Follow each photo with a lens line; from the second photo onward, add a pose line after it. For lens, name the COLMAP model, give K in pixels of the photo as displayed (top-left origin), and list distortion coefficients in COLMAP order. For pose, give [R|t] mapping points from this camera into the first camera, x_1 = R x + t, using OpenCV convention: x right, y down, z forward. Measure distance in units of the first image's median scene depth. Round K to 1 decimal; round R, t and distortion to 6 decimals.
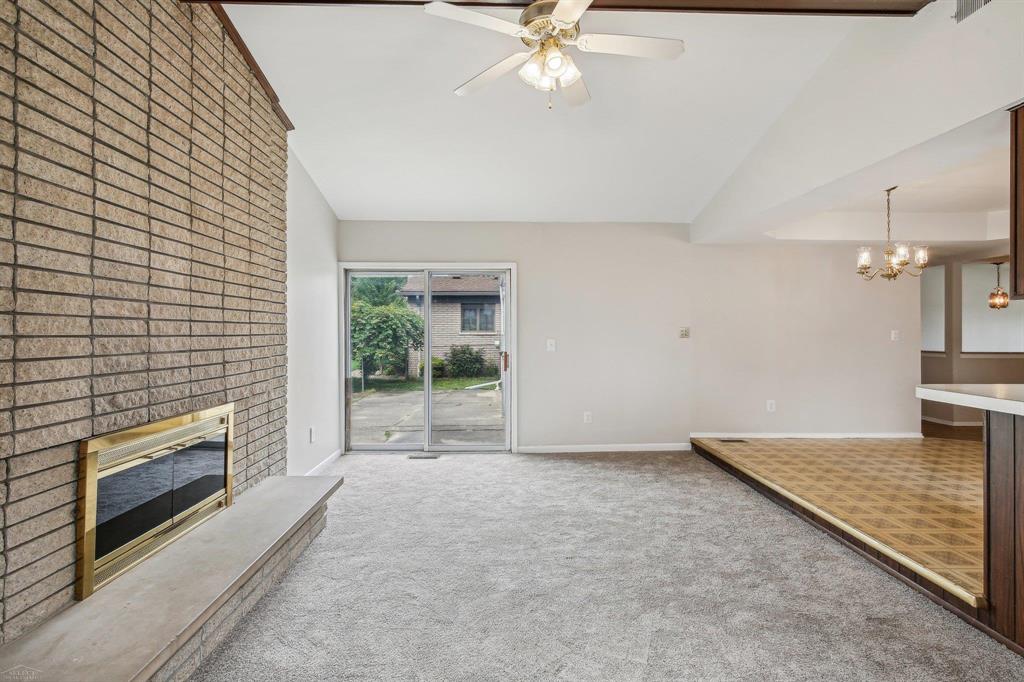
lens RADIAL K [[496.5, 0, 509.4], [0, 496.5, 332.4], [0, 0, 1]] dist [-0.005413, 0.000773]
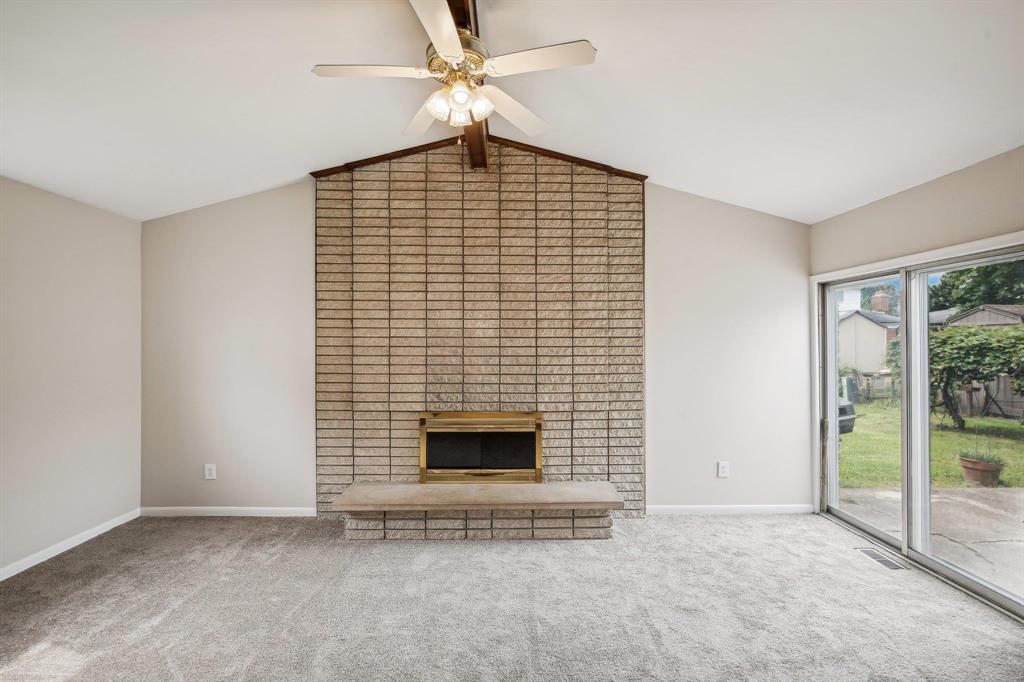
lens RADIAL K [[496.5, 0, 510.5], [0, 496.5, 345.1], [0, 0, 1]] dist [-0.005413, 0.000773]
pose [[-0.021971, 0.001558, -0.999757, 1.200575], [0.001465, 0.999998, 0.001526, -0.074268], [0.999758, -0.001431, -0.021973, 1.290109]]
